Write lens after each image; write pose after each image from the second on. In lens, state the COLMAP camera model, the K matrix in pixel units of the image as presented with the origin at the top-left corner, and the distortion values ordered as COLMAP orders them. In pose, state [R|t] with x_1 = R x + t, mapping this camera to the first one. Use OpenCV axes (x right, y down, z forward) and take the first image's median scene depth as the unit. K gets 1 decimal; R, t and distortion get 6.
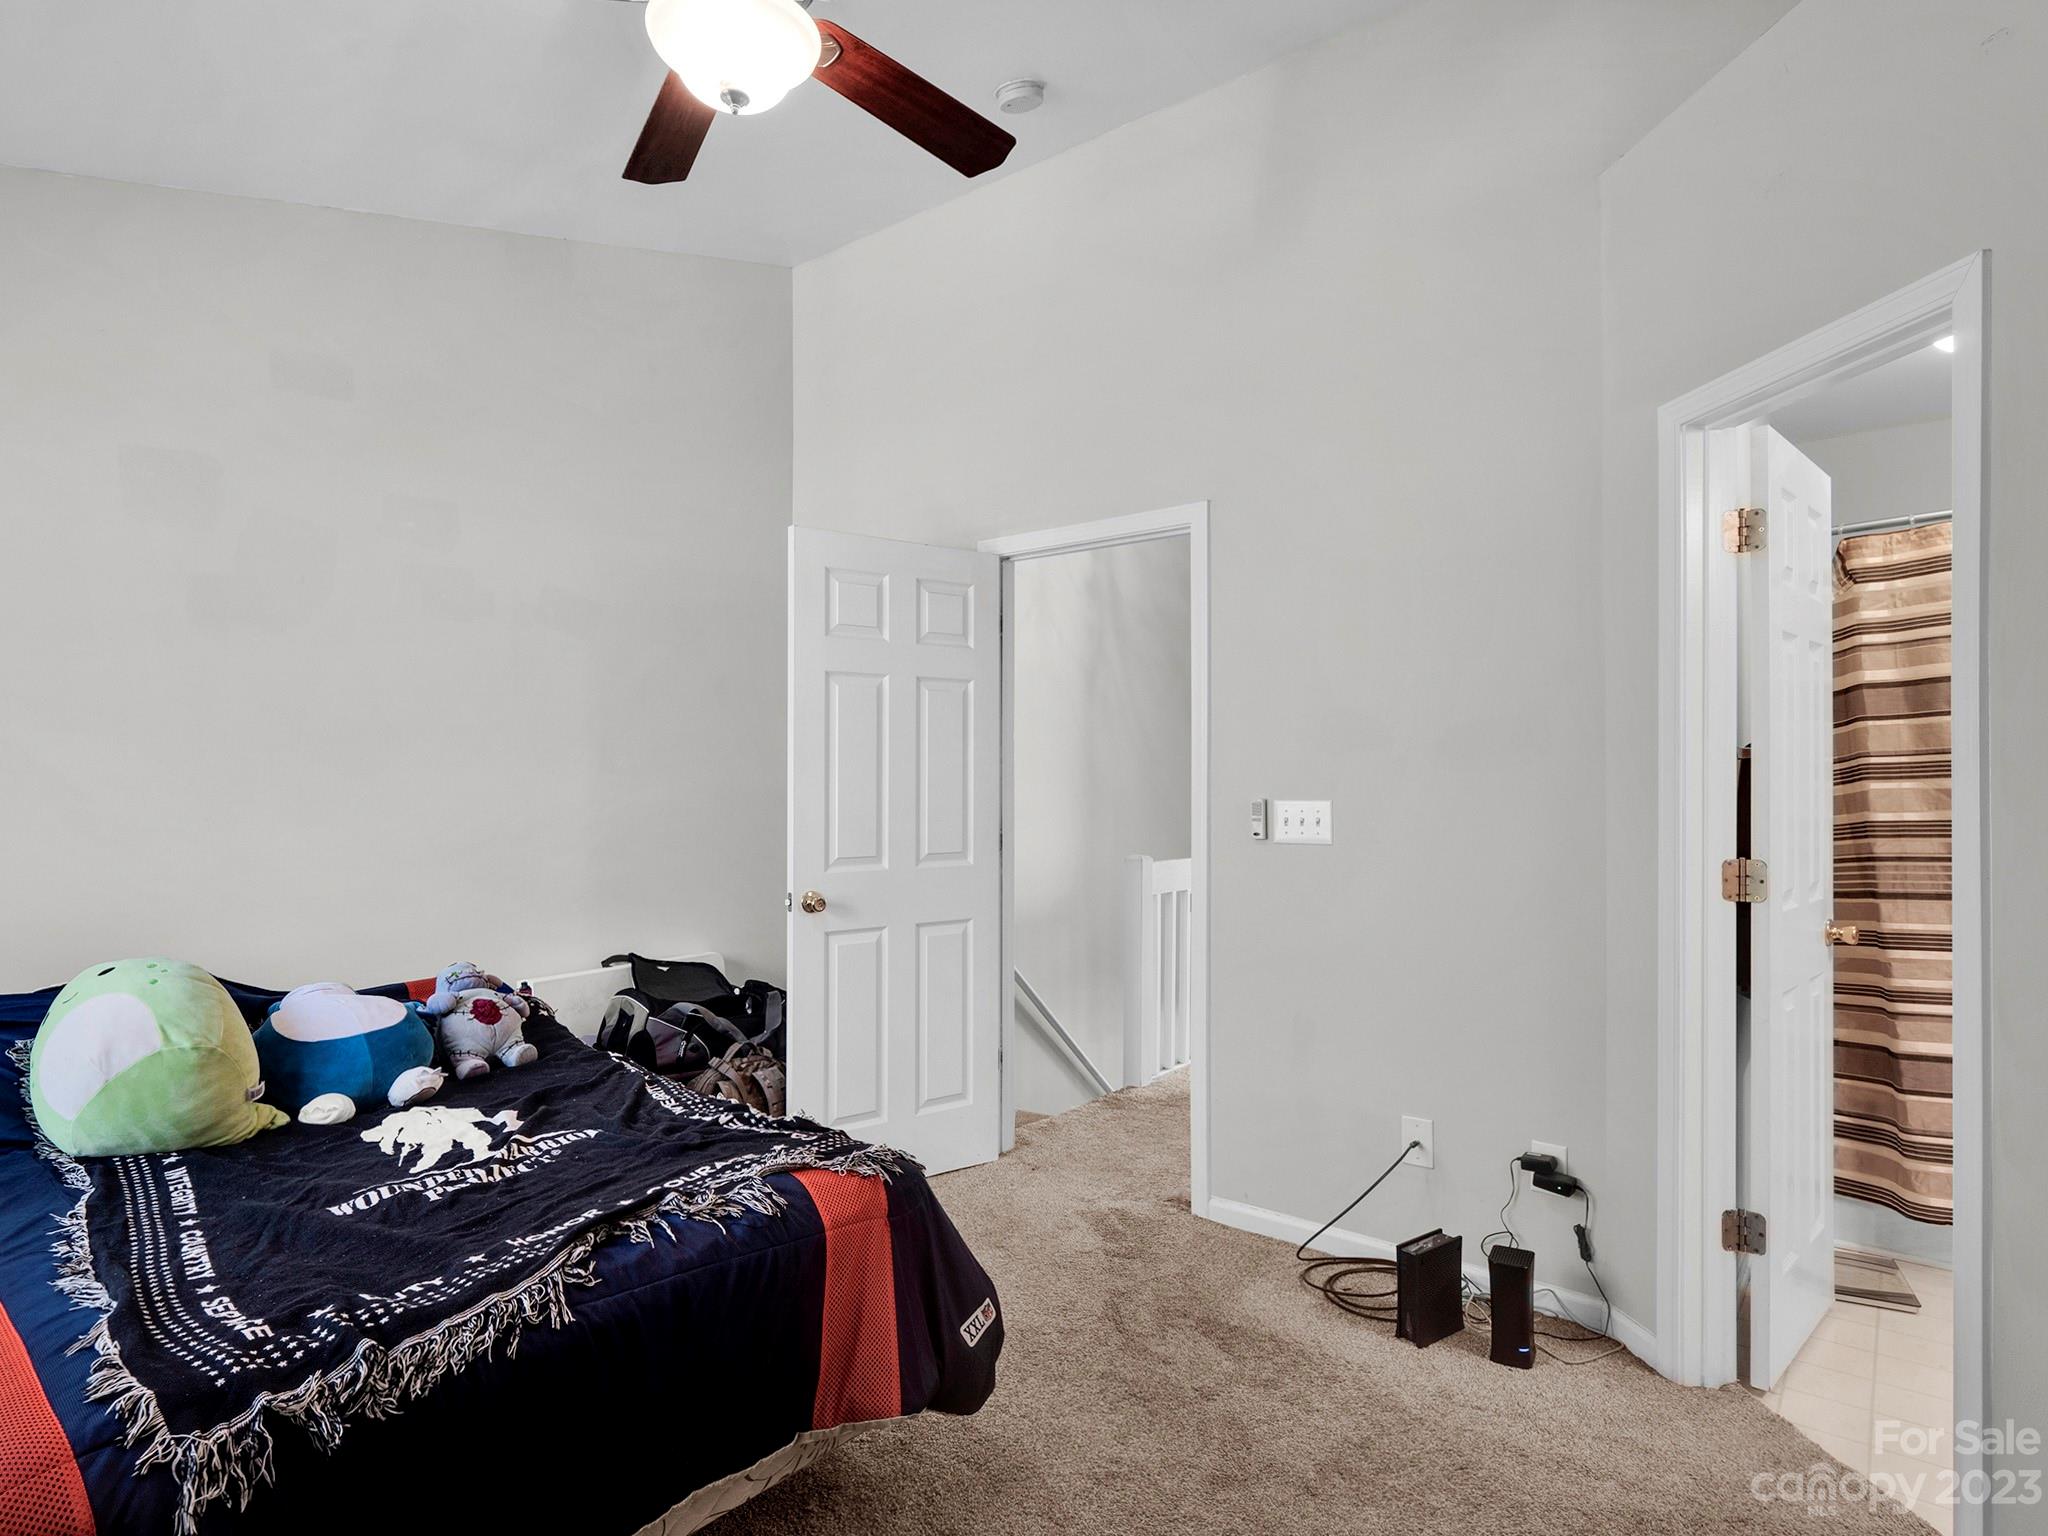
lens RADIAL K [[1173.1, 0, 1026.1], [0, 1173.1, 755.6], [0, 0, 1]] dist [0.002193, -0.002941]
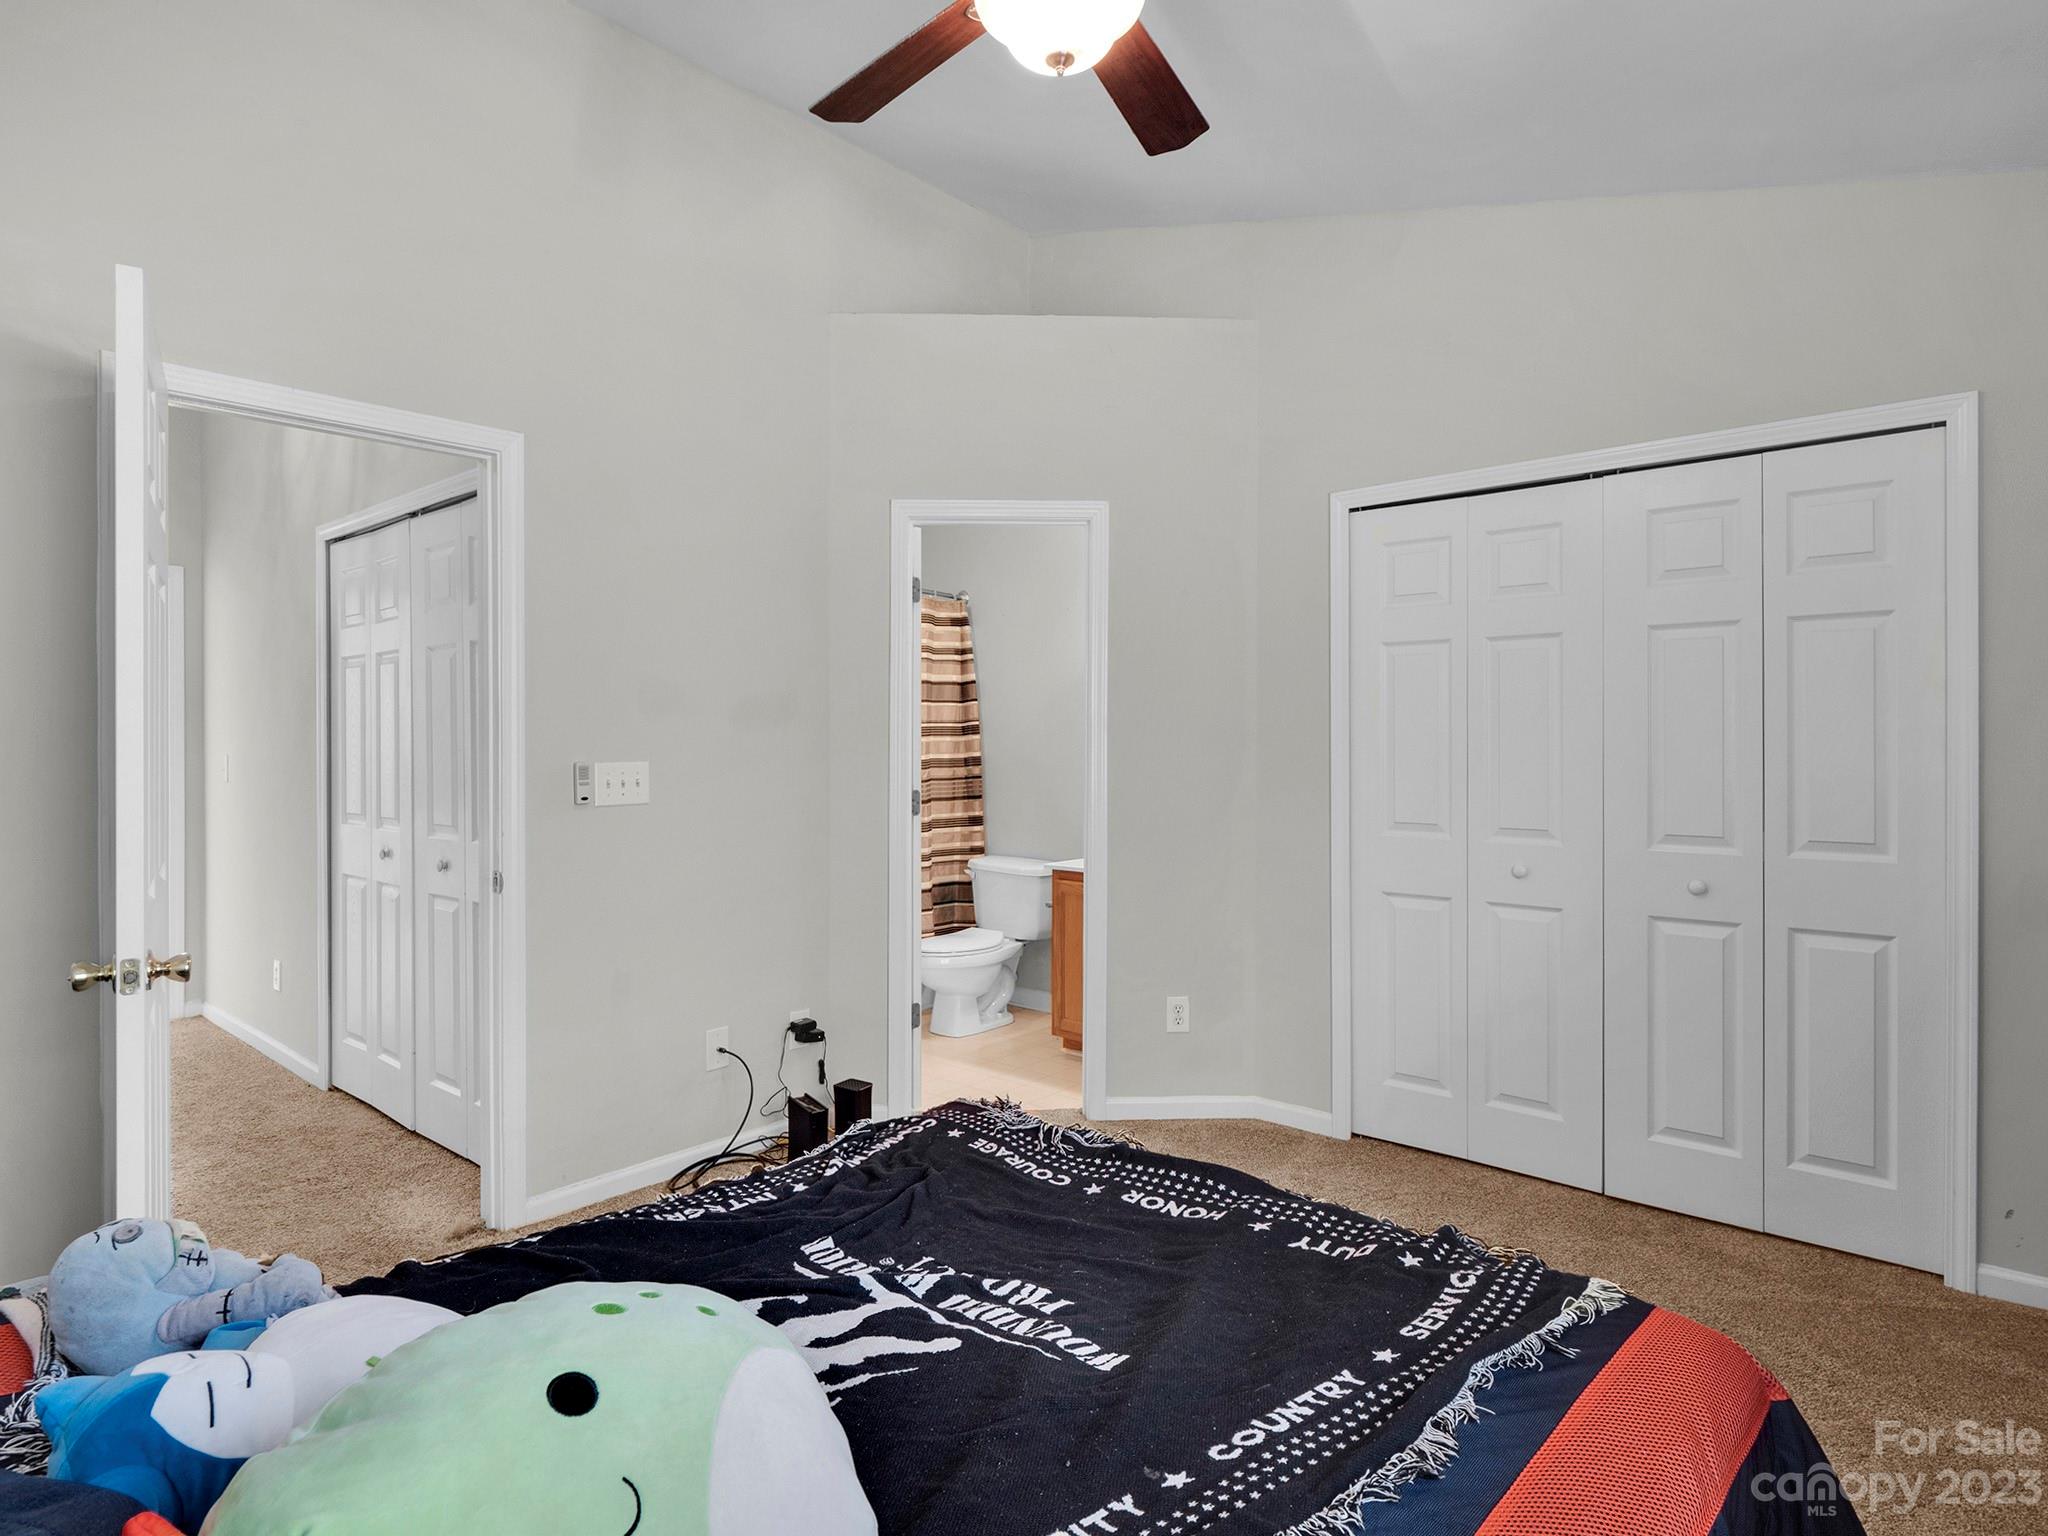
lens RADIAL K [[1173.1, 0, 1026.1], [0, 1173.1, 755.6], [0, 0, 1]] dist [0.002193, -0.002941]
pose [[0.002536, -0.017268, 0.999848, -0.933179], [-0.001584, 0.999850, 0.017272, 0.016802], [-0.999996, -0.001628, 0.002508, 0.774172]]
